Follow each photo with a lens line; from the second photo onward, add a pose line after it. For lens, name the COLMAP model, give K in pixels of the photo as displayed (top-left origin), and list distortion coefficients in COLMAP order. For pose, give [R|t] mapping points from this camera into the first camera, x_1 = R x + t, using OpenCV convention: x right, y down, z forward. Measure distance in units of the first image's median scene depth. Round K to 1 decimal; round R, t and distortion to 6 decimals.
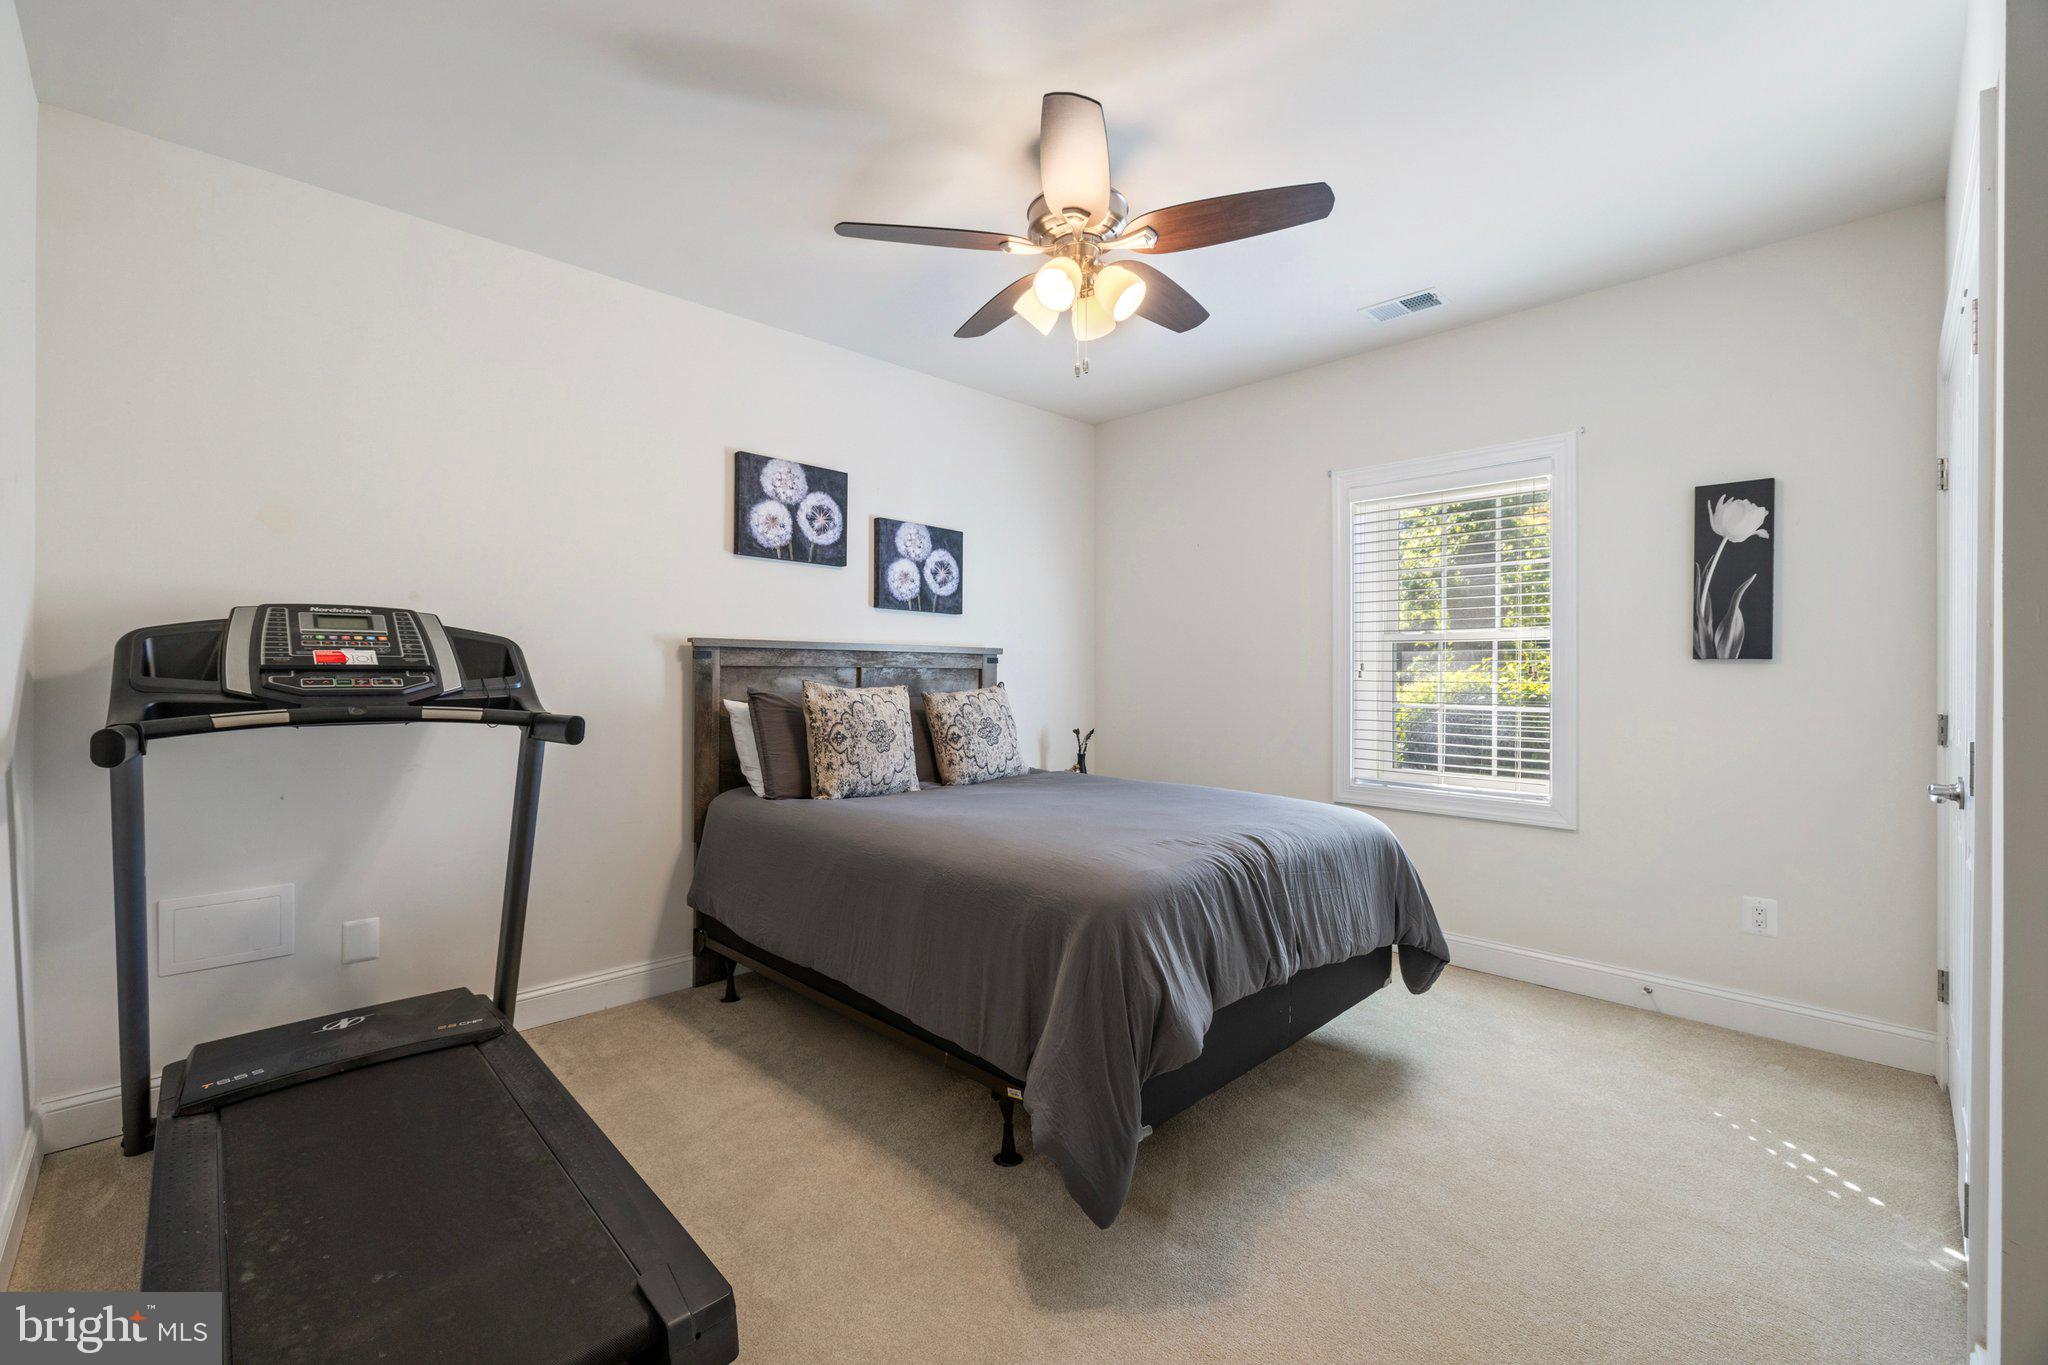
lens RADIAL K [[867.3, 0, 1017.2], [0, 867.3, 681.7], [0, 0, 1]] dist [0.001848, -0.000381]
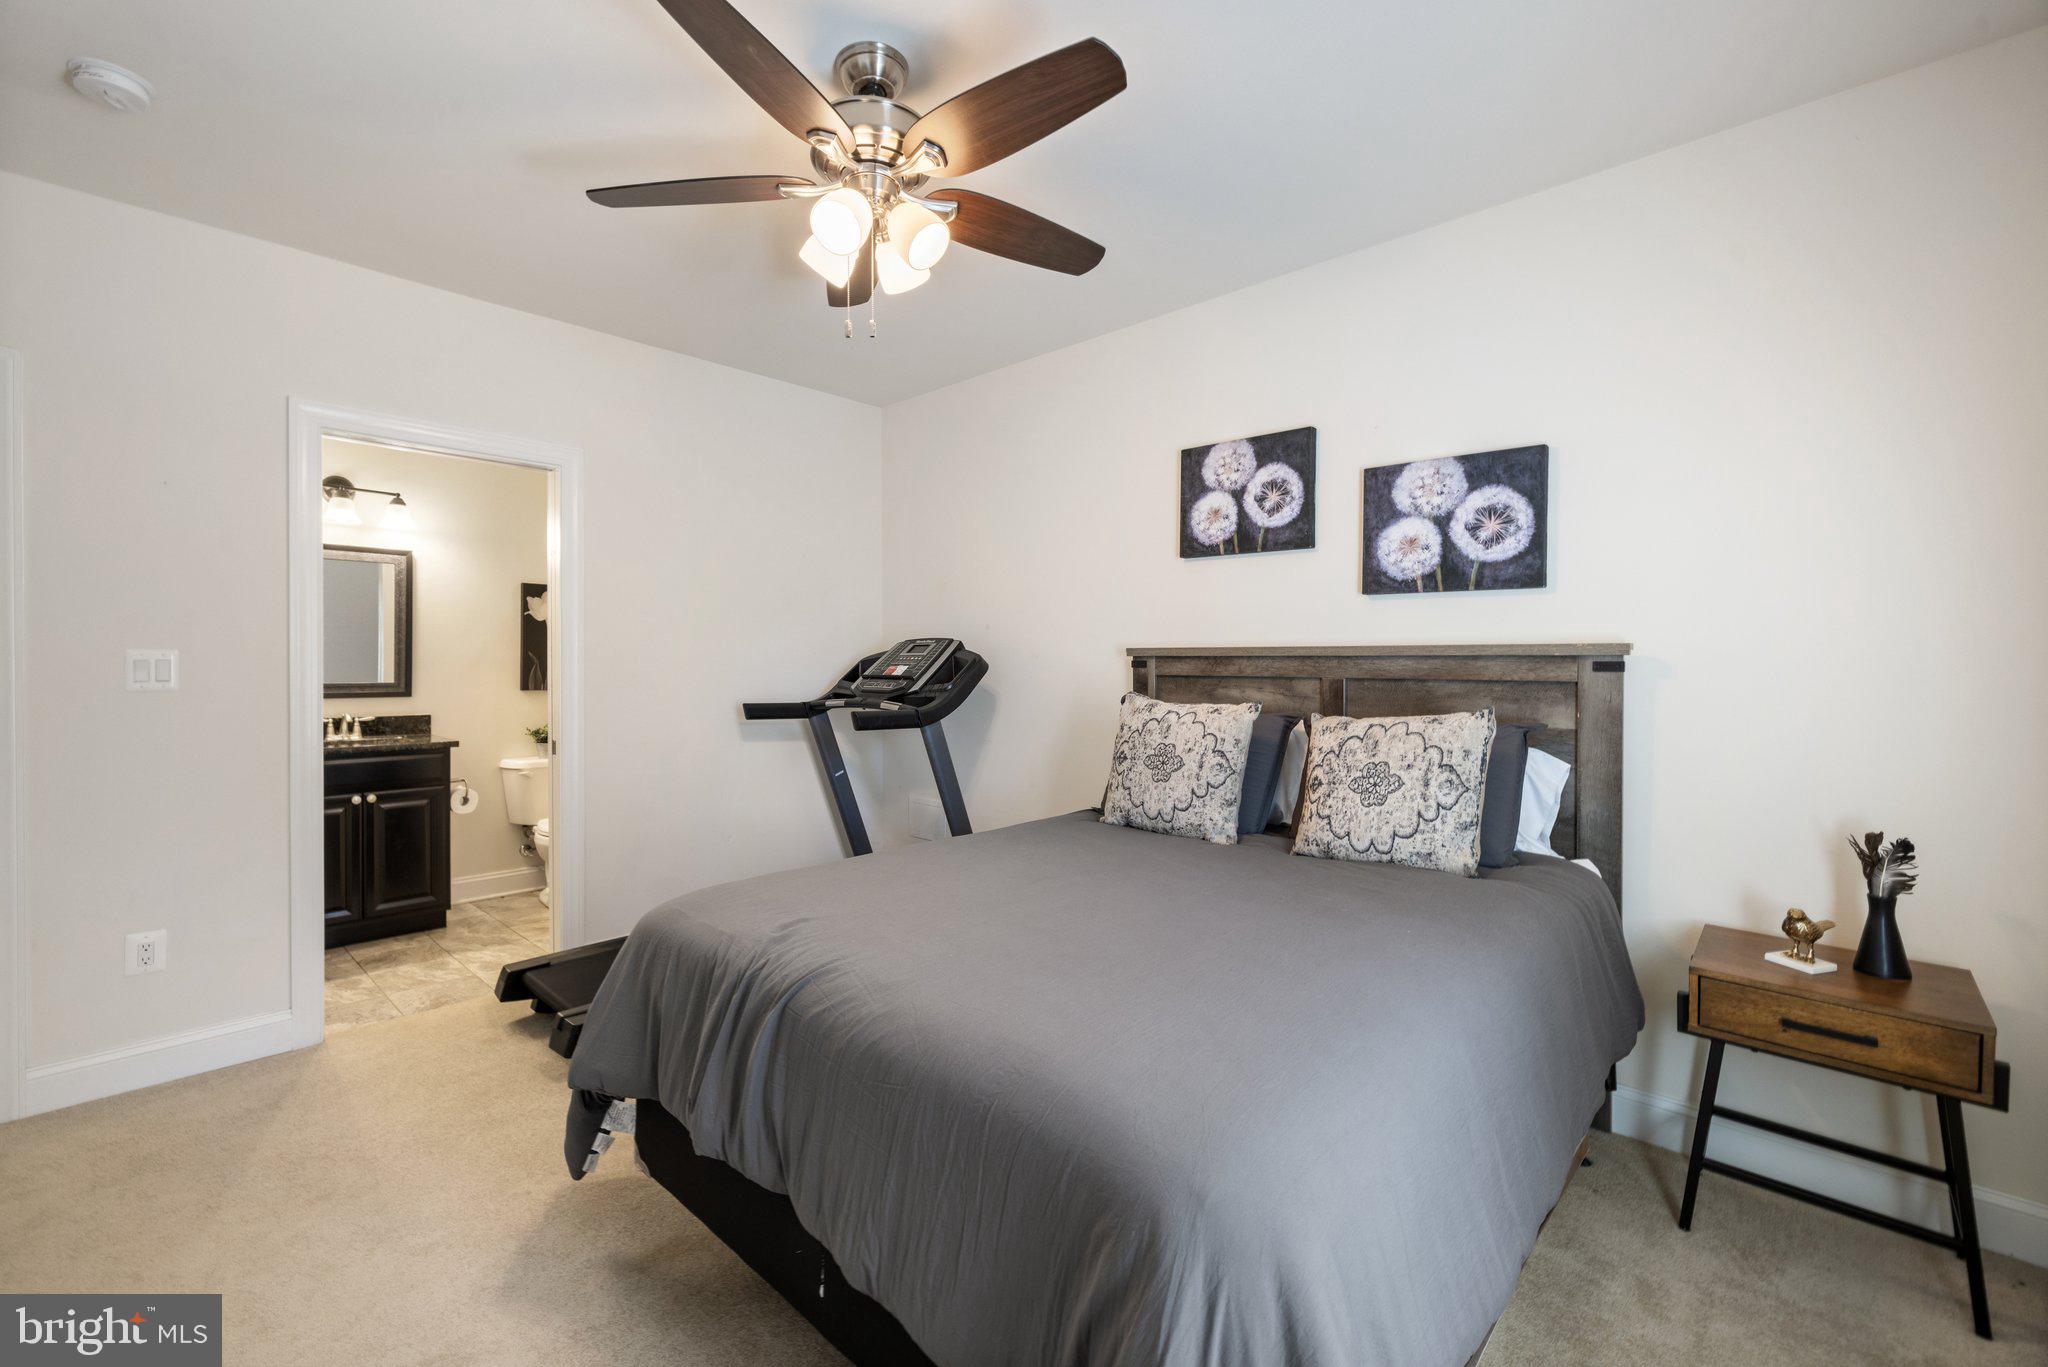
lens RADIAL K [[867.3, 0, 1025.7], [0, 867.3, 672.0], [0, 0, 1]] dist [0.001848, -0.000381]
pose [[0.037904, 0.005114, -0.999268, 0.587087], [-0.014093, 0.999890, 0.004583, -0.022026], [0.999182, 0.013909, 0.037971, 0.741346]]
